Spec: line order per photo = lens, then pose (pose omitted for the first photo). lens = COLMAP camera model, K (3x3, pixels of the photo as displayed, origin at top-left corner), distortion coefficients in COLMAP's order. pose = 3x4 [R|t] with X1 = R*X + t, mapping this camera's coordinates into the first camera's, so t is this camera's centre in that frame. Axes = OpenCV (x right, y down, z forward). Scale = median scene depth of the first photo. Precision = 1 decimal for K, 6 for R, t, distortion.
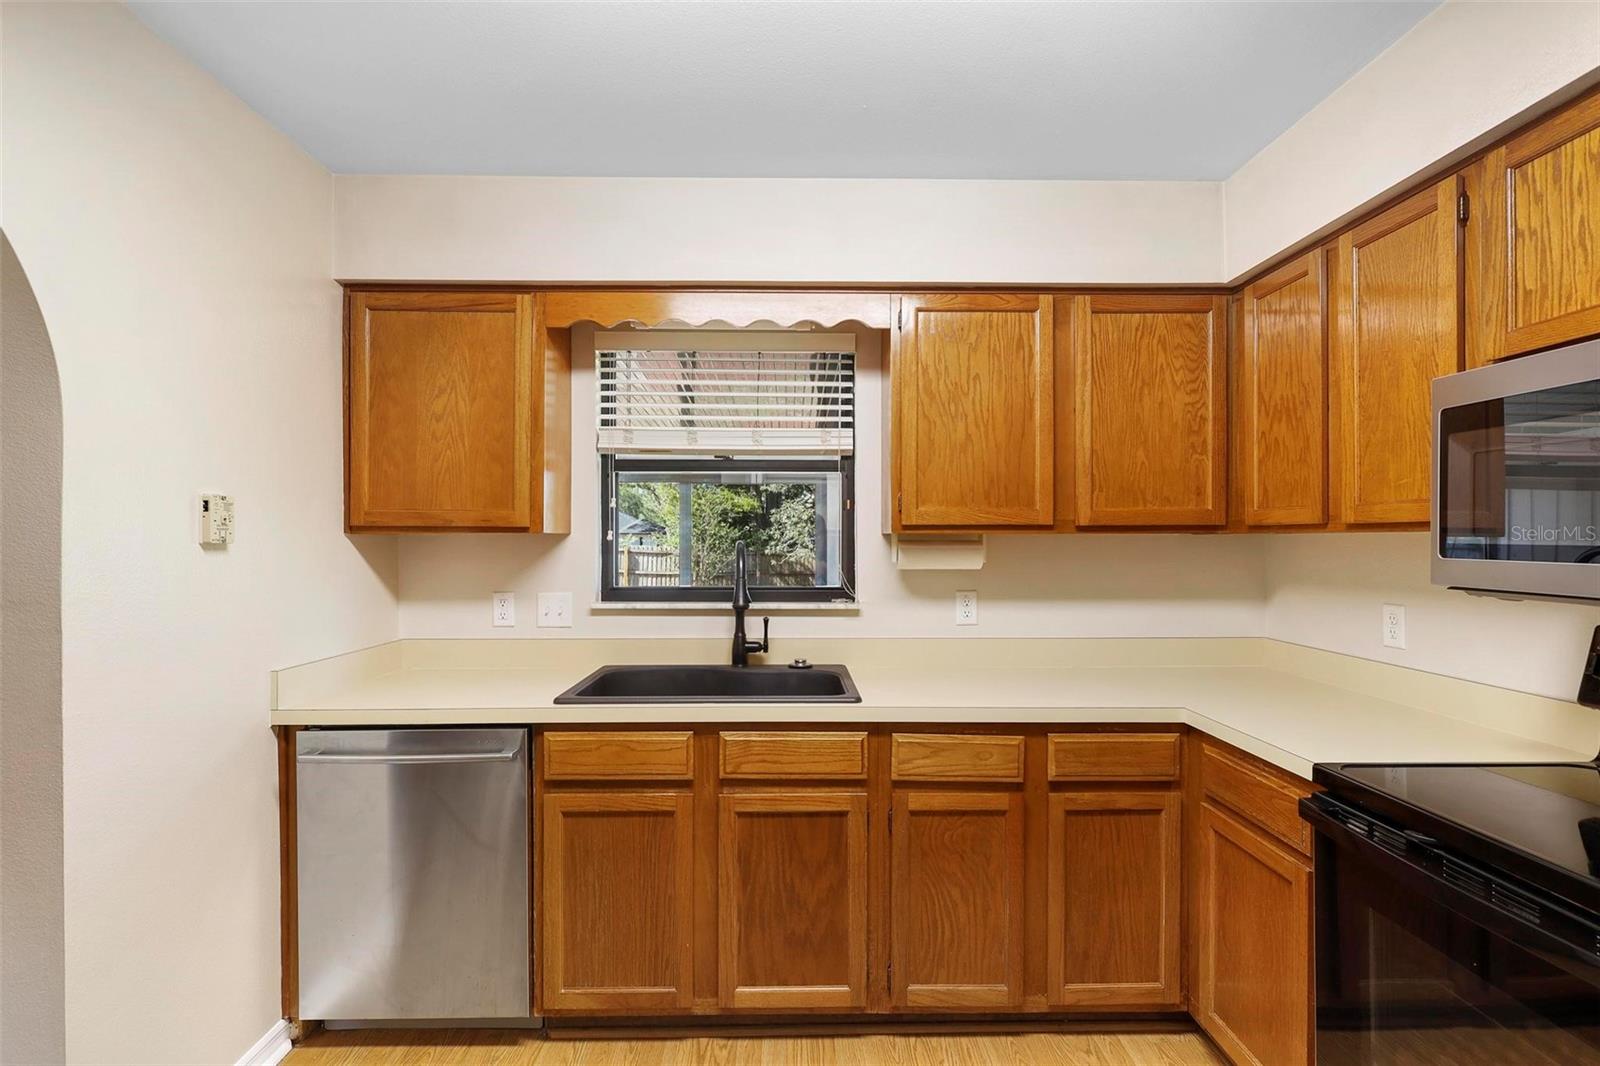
lens RADIAL K [[740.9, 0, 801.3], [0, 740.9, 538.3], [0, 0, 1]] dist [-0.001537, 0.001102]
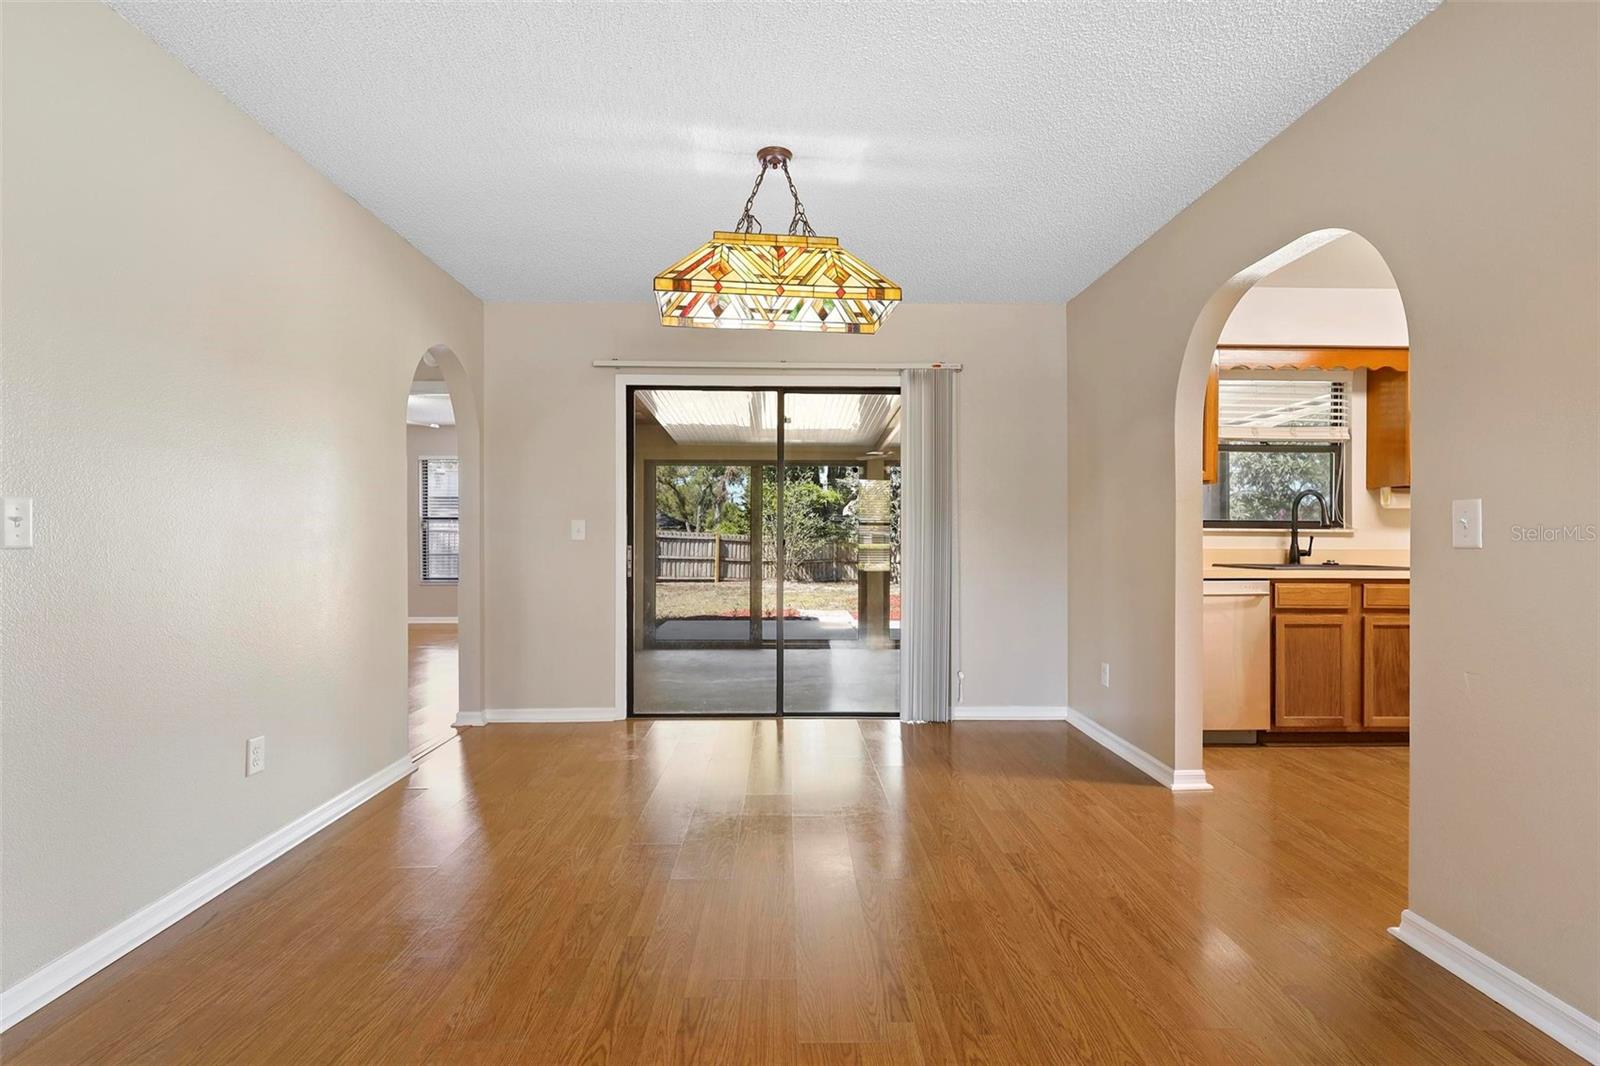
lens RADIAL K [[745.9, 0, 800.0], [0, 745.9, 533.0], [0, 0, 1]] dist [0.001151, -0.000658]
pose [[0.999925, 0.004660, 0.011353, -1.411368], [-0.004617, 0.999982, -0.003750, 0.126178], [-0.011370, 0.003697, 0.999929, -0.815923]]
